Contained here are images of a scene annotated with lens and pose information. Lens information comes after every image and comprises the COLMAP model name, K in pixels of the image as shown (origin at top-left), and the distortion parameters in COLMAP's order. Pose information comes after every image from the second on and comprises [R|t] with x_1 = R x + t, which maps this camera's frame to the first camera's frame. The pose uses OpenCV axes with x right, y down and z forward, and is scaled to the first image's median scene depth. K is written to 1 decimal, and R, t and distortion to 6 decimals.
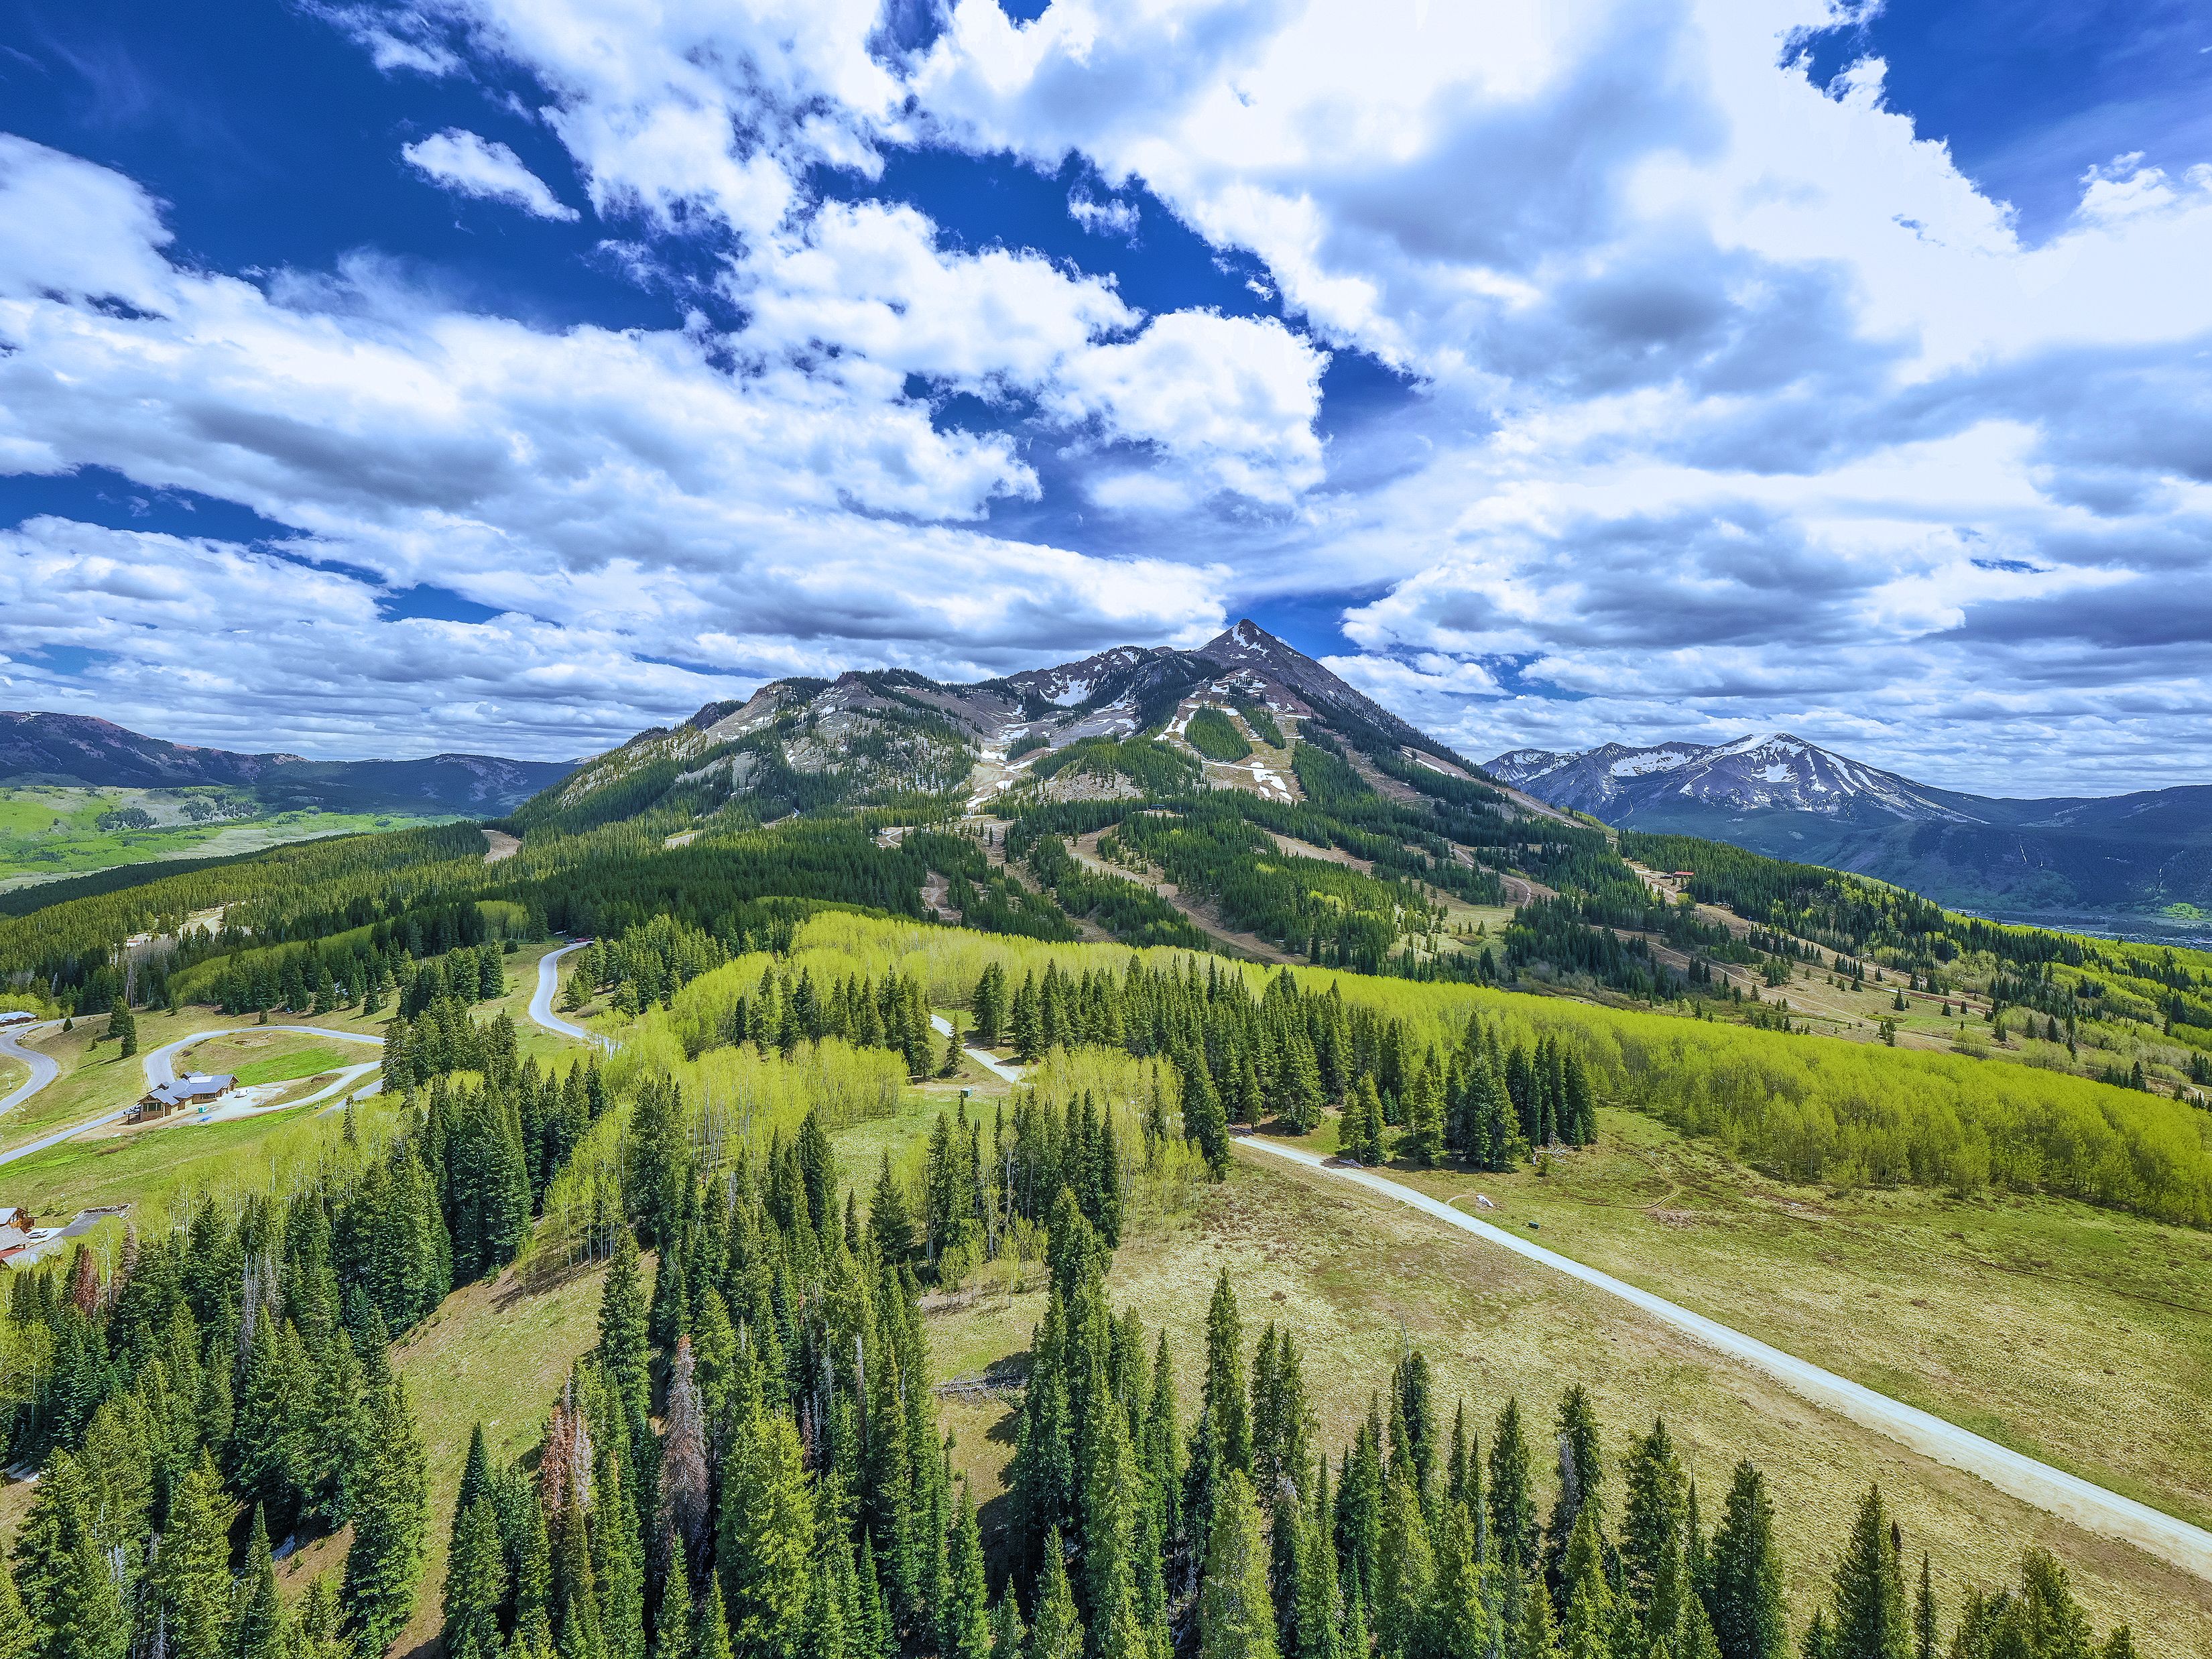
lens RADIAL K [[927.3, 0, 1108.7], [0, 927.3, 800.1], [0, 0, 1]] dist [-0.001379, 0.000040]
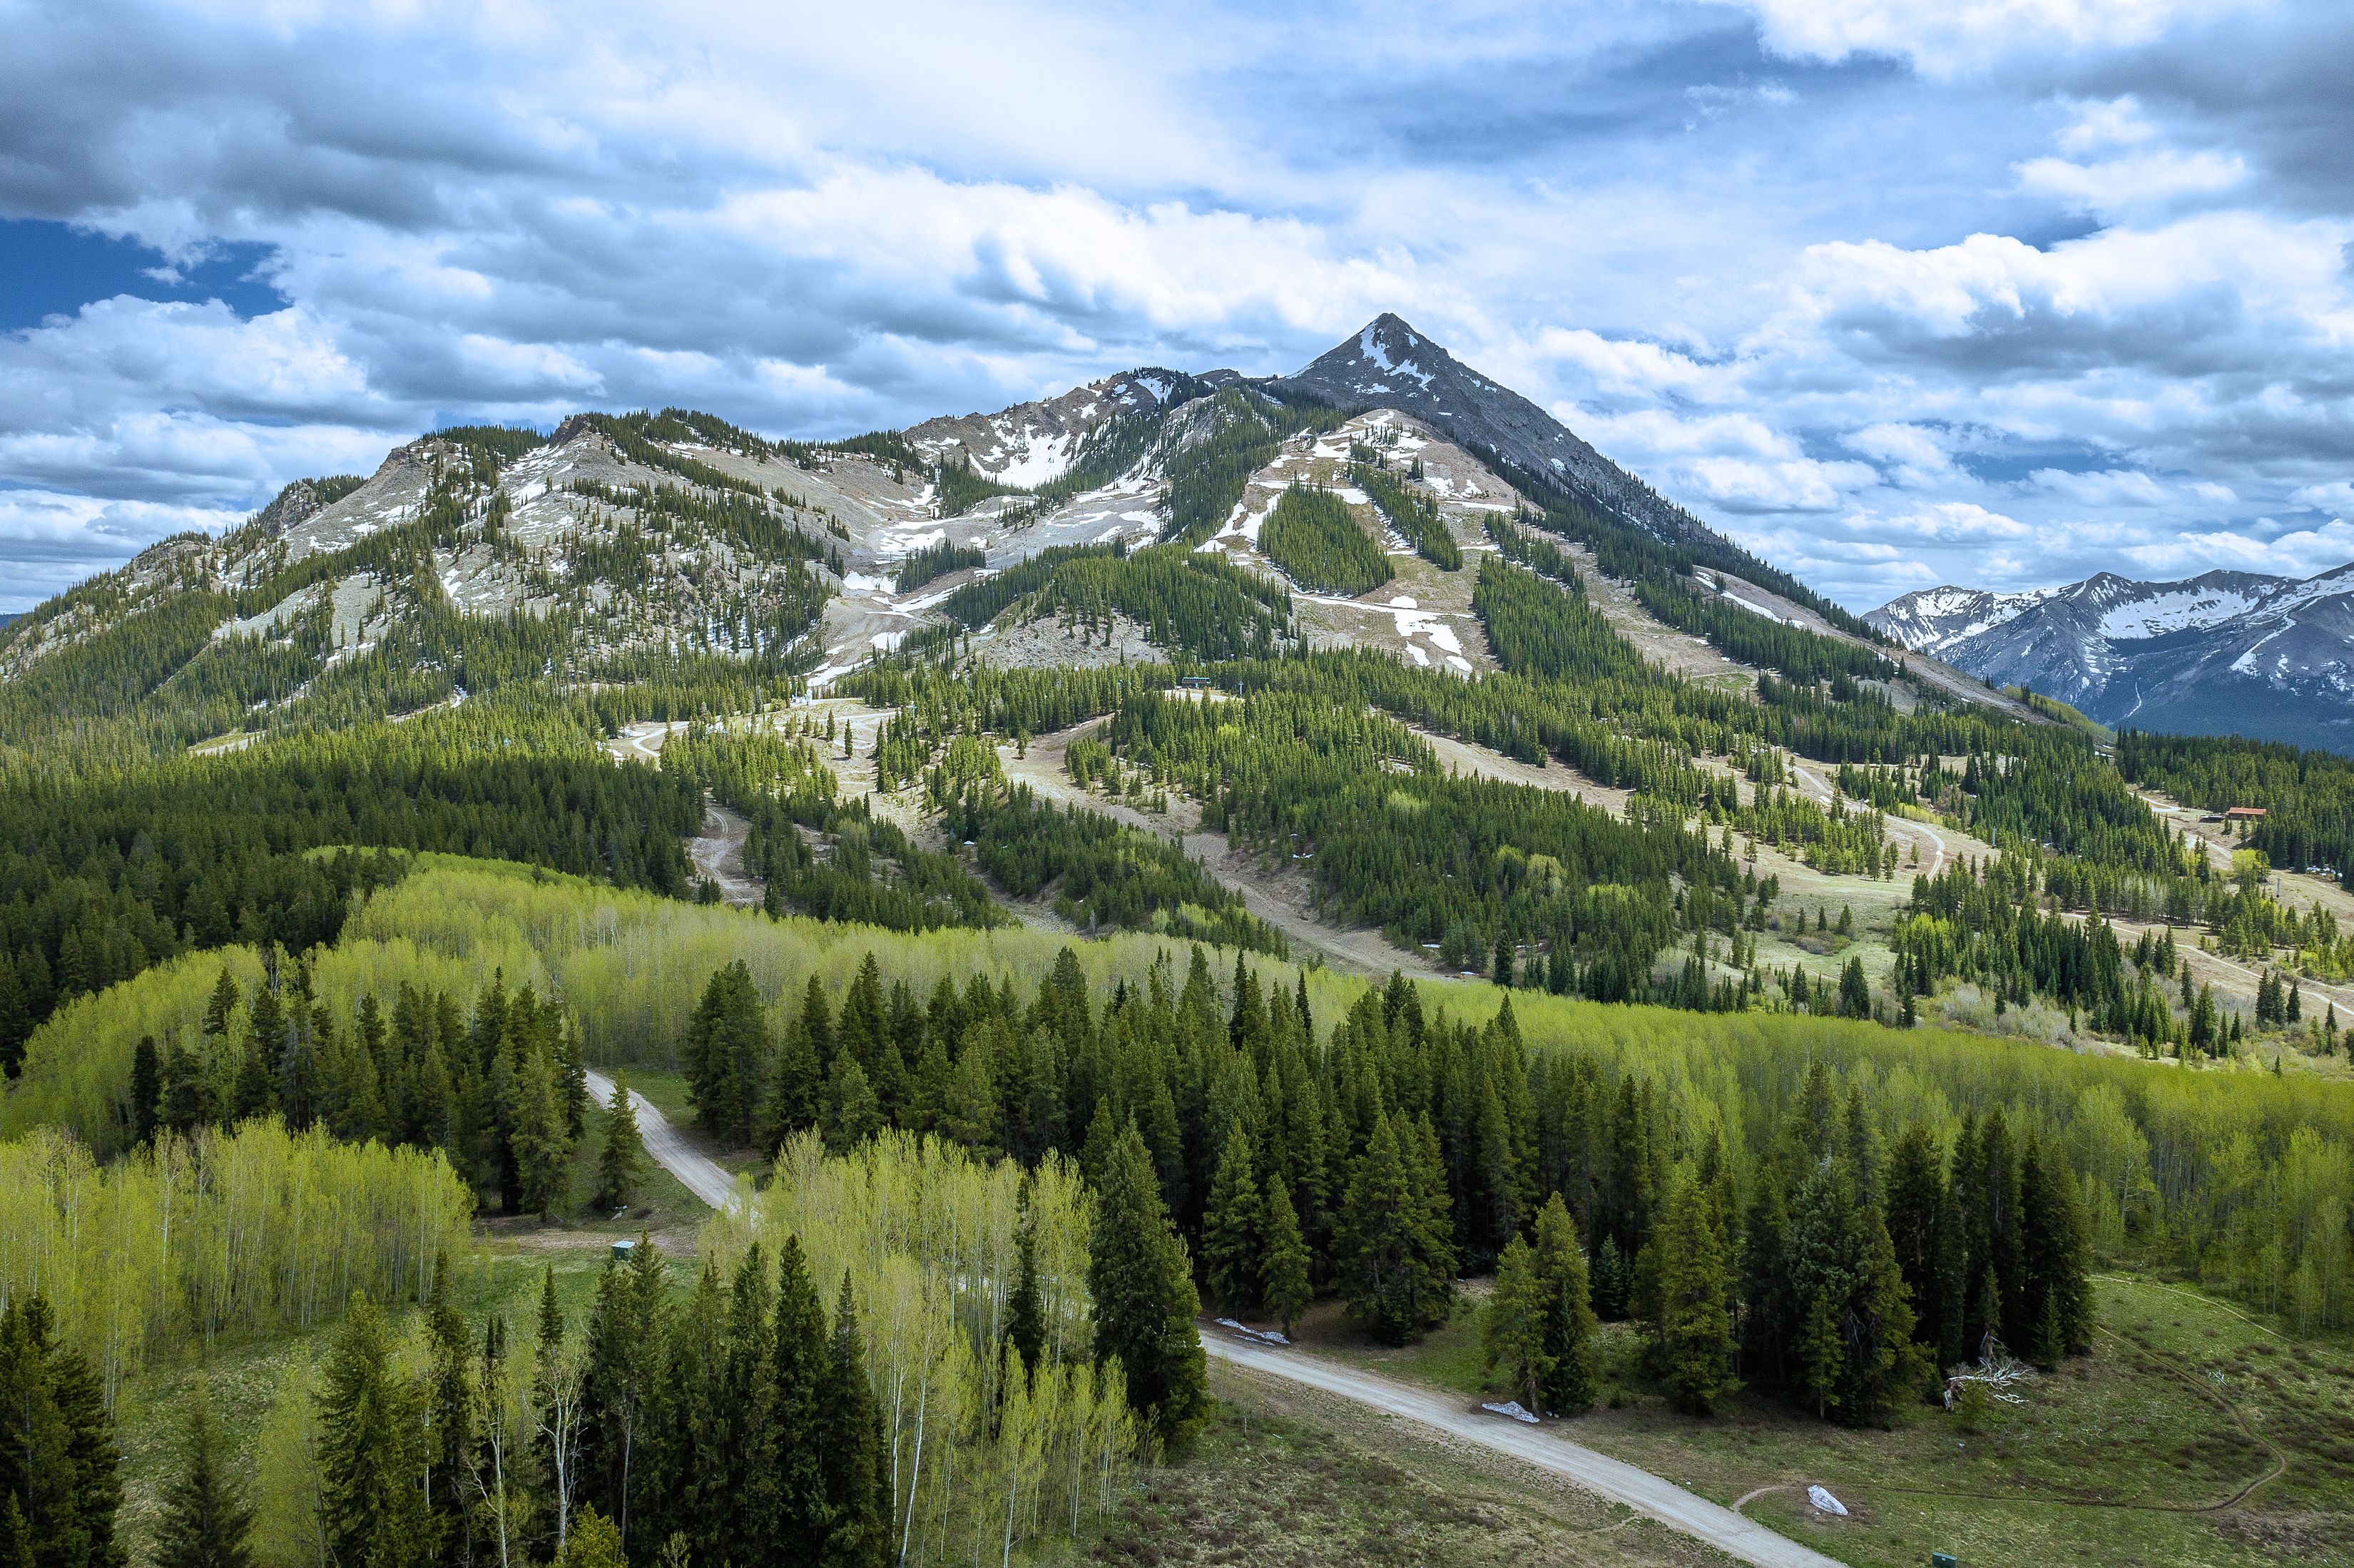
lens RADIAL K [[1836.2, 0, 1173.1], [0, 1836.2, 791.9], [0, 0, 1]] dist [-0.029579, 0.012579]
pose [[0.999611, 0.000032, 0.027881, 0.015920], [-0.001599, 0.998421, 0.056156, 0.012744], [-0.027835, -0.056179, 0.998033, 0.037421]]
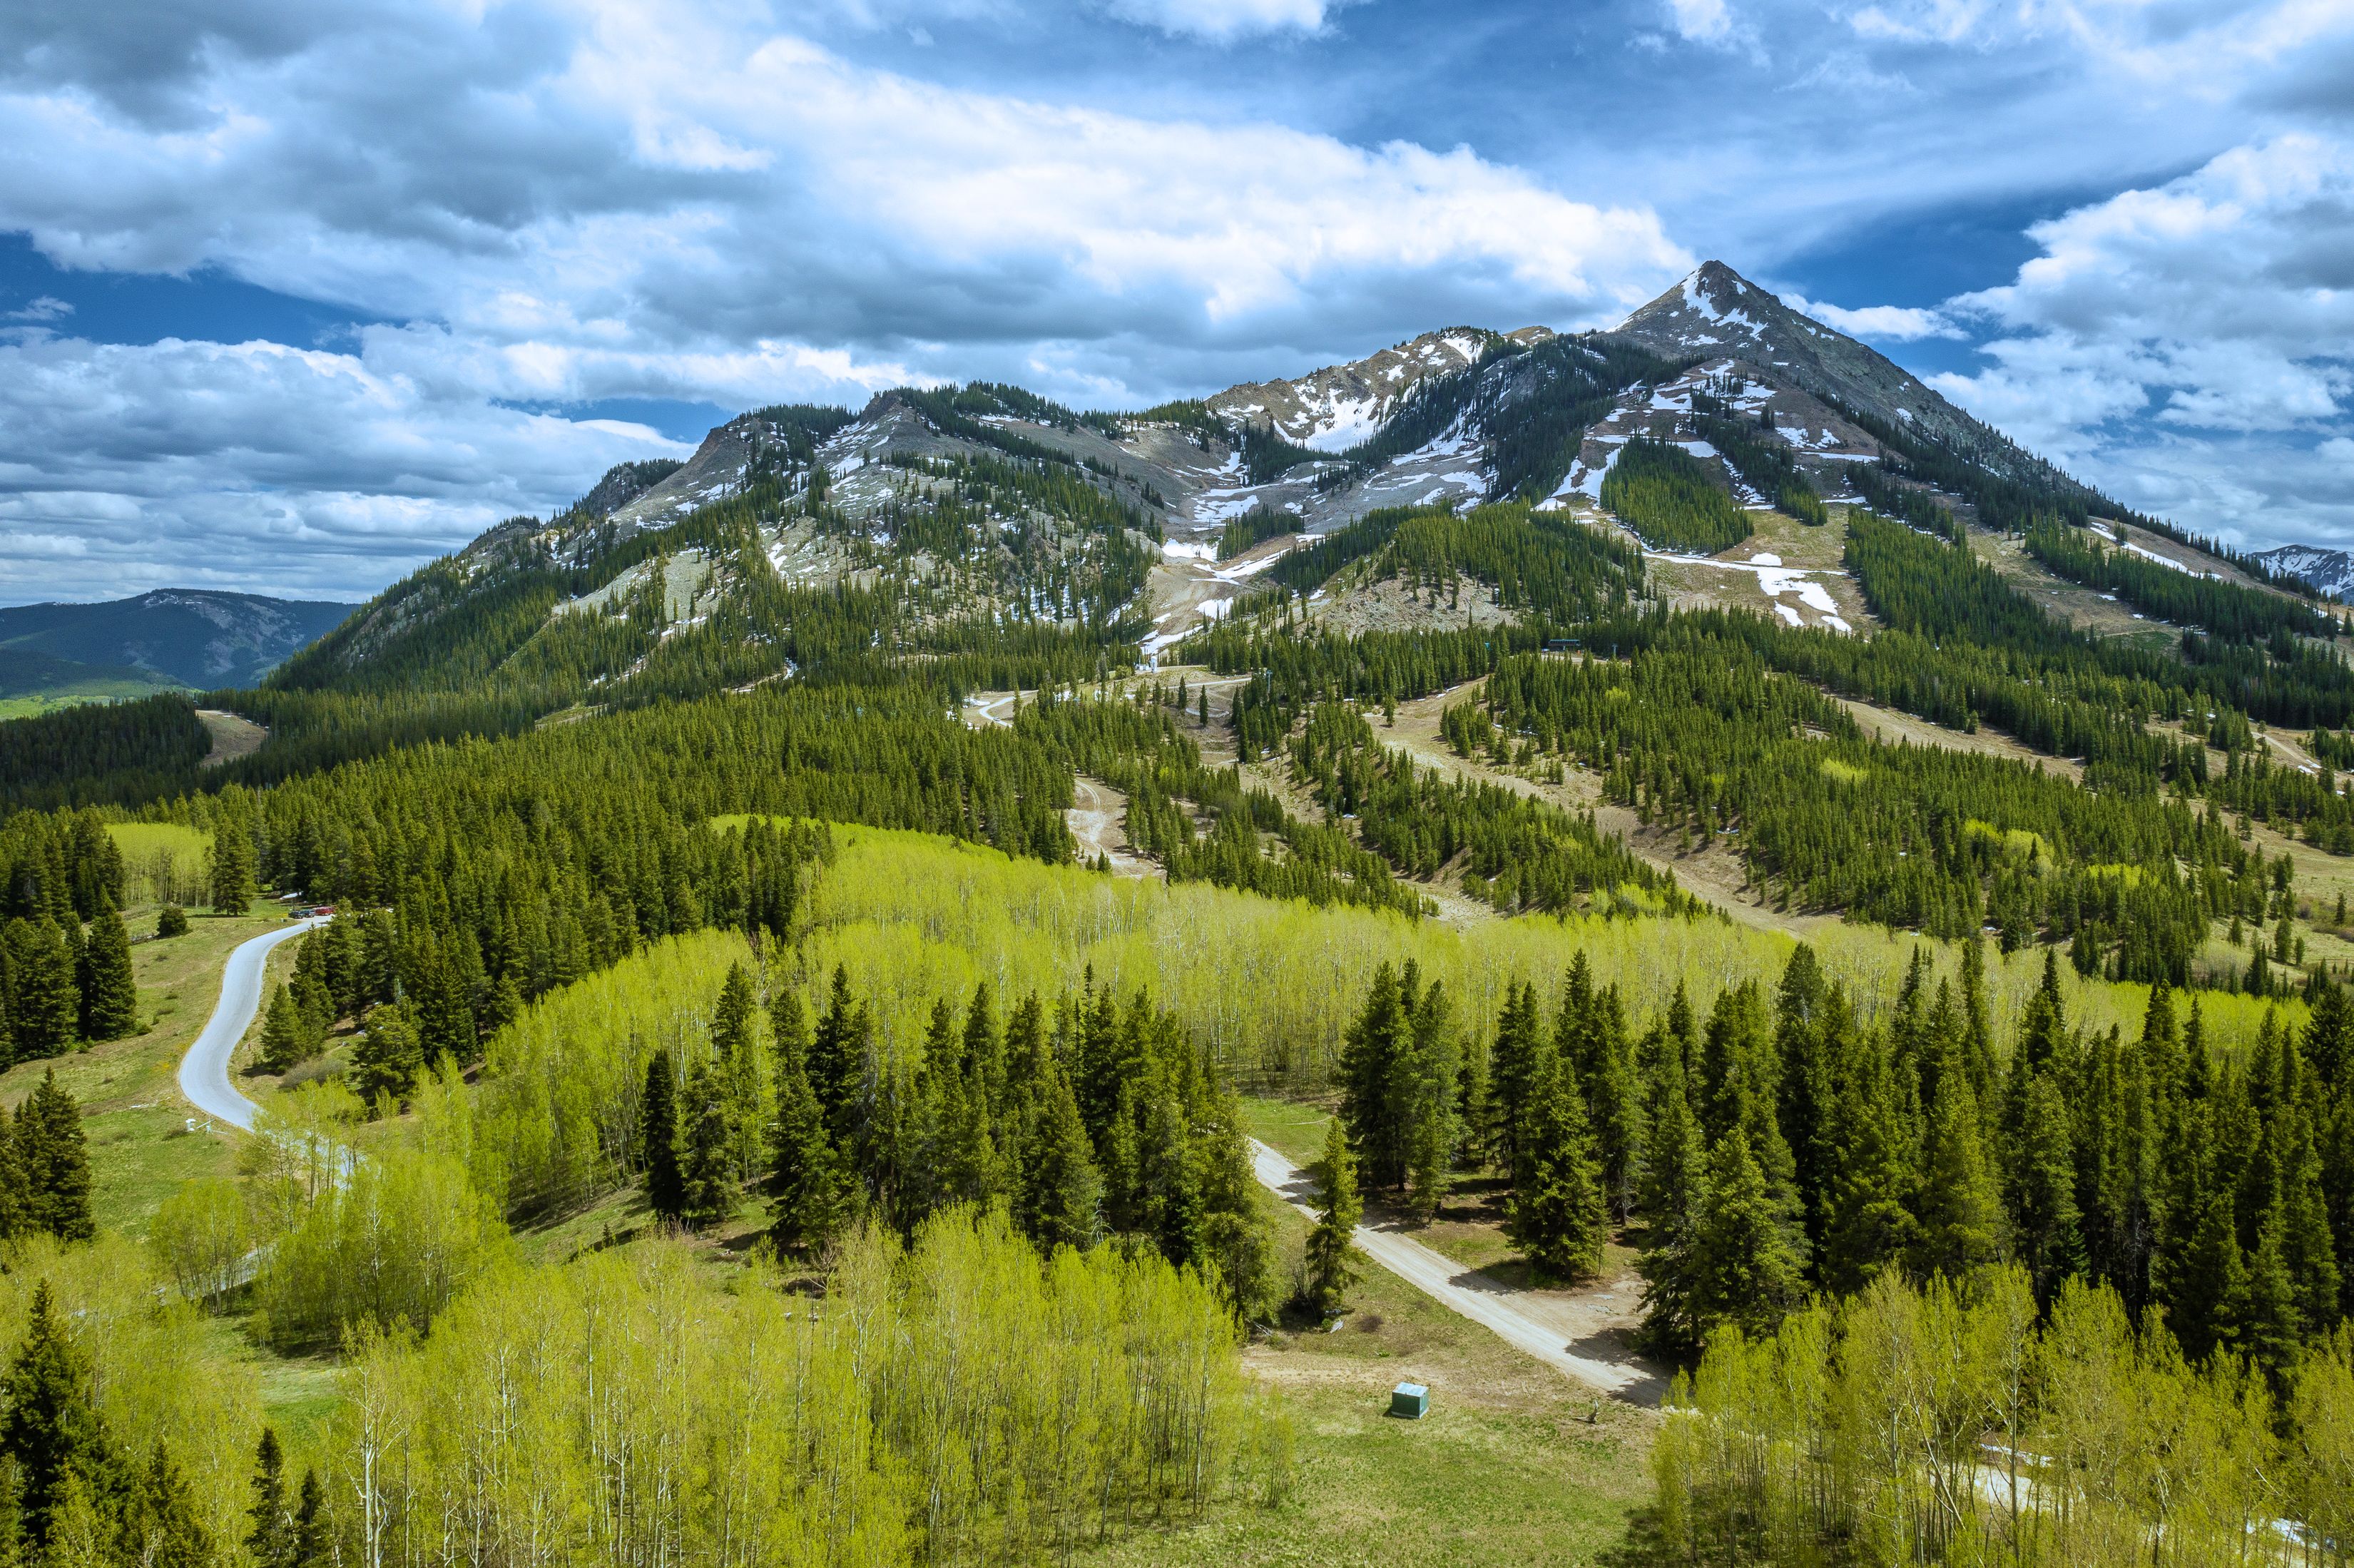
lens RADIAL K [[1836.2, 0, 1173.1], [0, 1836.2, 791.9], [0, 0, 1]] dist [-0.029579, 0.012579]
pose [[0.992943, 0.000703, -0.118594, -0.035124], [0.007417, 0.997657, 0.068011, 0.019684], [0.118363, -0.068411, 0.990611, 0.098013]]
